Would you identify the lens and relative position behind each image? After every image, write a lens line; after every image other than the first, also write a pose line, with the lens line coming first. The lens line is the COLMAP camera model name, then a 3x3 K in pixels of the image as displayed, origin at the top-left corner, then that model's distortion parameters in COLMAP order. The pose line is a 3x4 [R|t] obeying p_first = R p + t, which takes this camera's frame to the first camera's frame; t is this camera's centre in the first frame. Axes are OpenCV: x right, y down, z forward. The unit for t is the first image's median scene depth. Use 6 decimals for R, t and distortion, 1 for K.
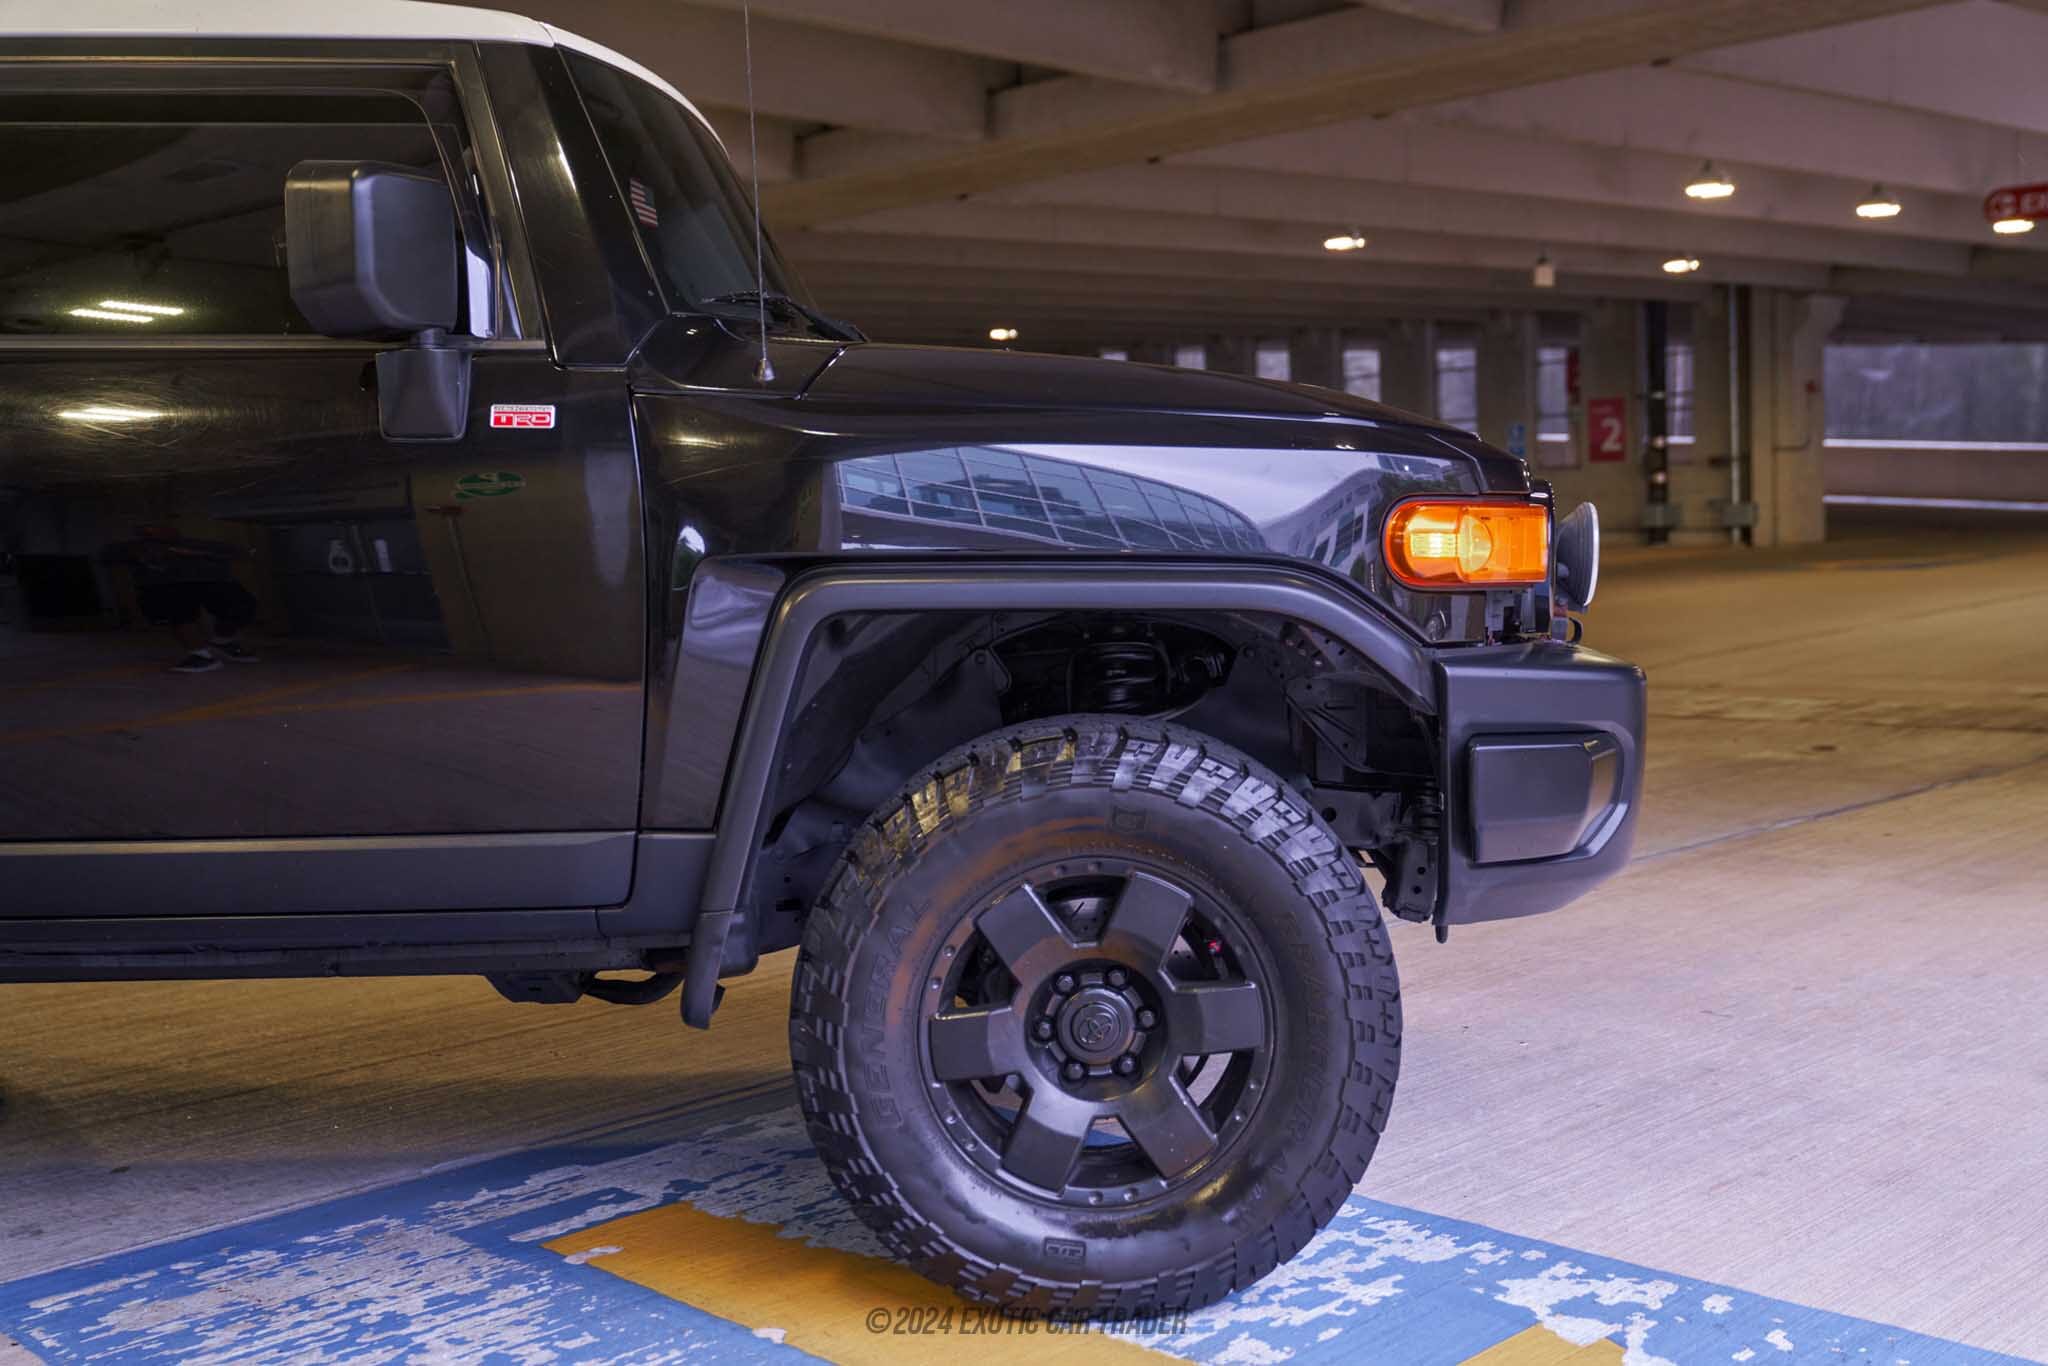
lens RADIAL K [[2179.6, 0, 1030.9], [0, 2179.6, 644.7], [0, 0, 1]] dist [-0.004063, -0.003225]
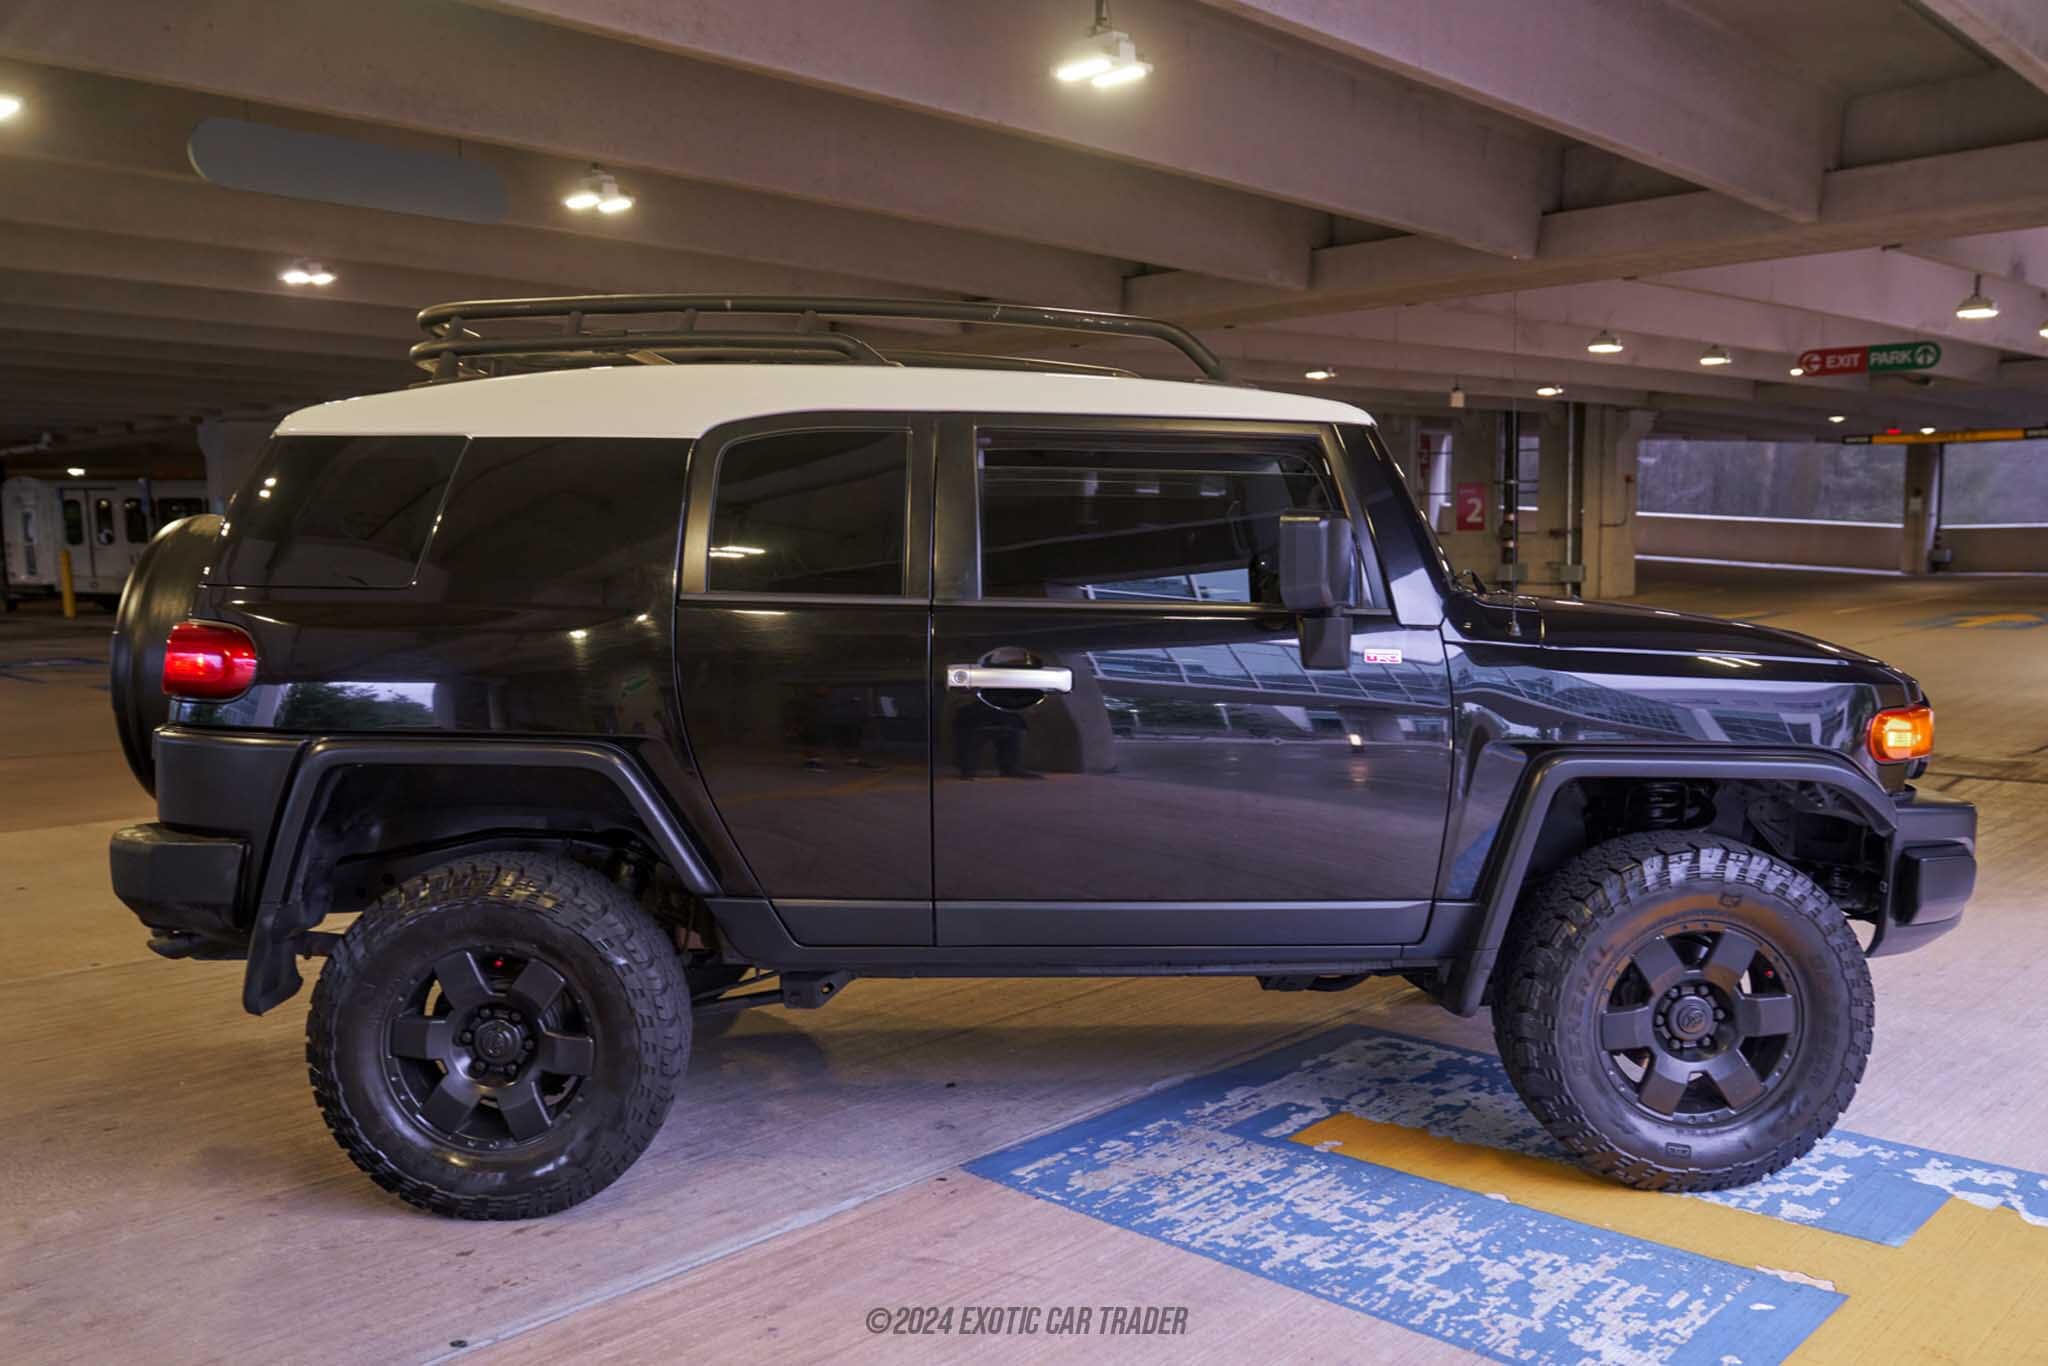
lens RADIAL K [[1679.5, 0, 1024.0], [0, 1679.5, 683.0], [0, 0, 1]] dist [-0.004746, -0.006645]
pose [[0.999435, 0.020132, 0.026914, -0.446340], [-0.020689, 0.999574, 0.020577, -0.085803], [-0.026488, -0.021123, 0.999426, -0.239276]]
